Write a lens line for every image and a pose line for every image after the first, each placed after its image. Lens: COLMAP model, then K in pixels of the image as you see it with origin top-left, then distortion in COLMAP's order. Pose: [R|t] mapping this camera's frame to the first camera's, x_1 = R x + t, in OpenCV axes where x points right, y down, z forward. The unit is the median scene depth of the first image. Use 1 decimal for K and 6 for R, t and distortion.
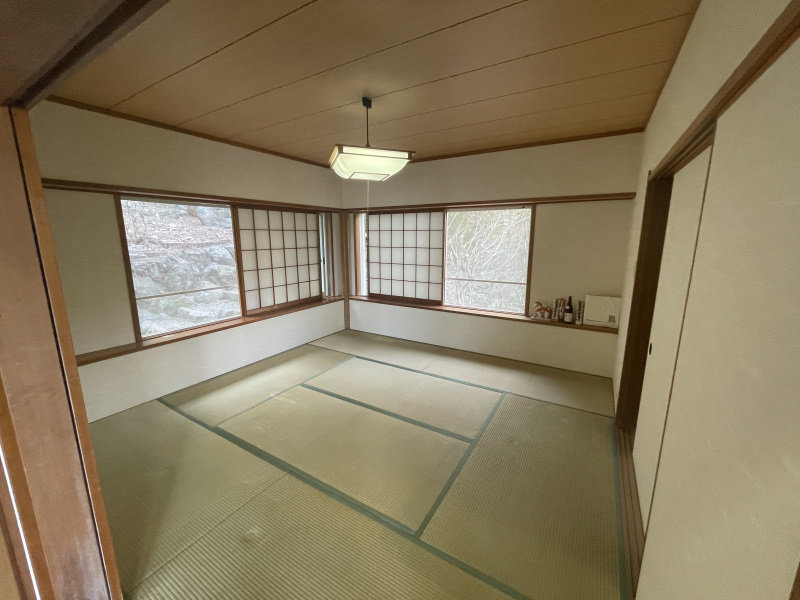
lens RADIAL K [[323.3, 0, 399.2], [0, 323.3, 300.3], [0, 0, 1]] dist [-0.001787, 0.000176]
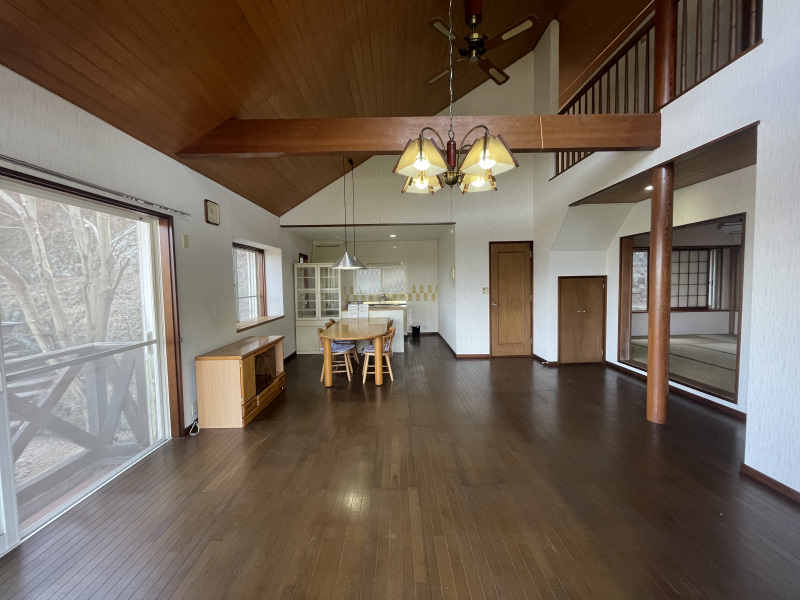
lens RADIAL K [[323.3, 0, 397.2], [0, 323.3, 298.9], [0, 0, 1]] dist [-0.001787, 0.000176]
pose [[0.539815, 0.028787, -0.841291, 0.219776], [-0.144302, 0.987786, -0.058792, 0.238142], [0.829323, 0.153137, 0.537375, -0.917786]]
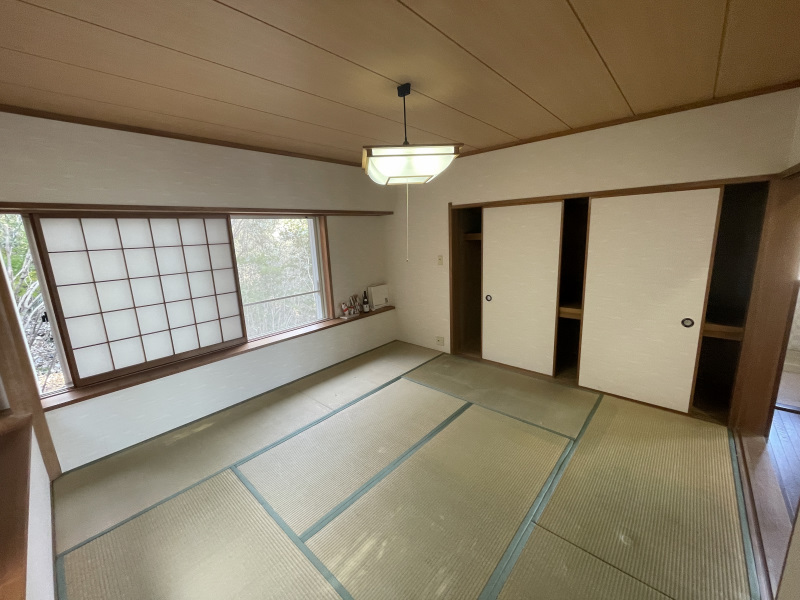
lens RADIAL K [[323.3, 0, 399.8], [0, 323.3, 297.4], [0, 0, 1]] dist [-0.001787, 0.000176]
pose [[0.178153, -0.202933, 0.962850, -0.509159], [0.228013, 0.960384, 0.160225, -0.123615], [-0.957221, 0.190998, 0.217367, 0.474225]]
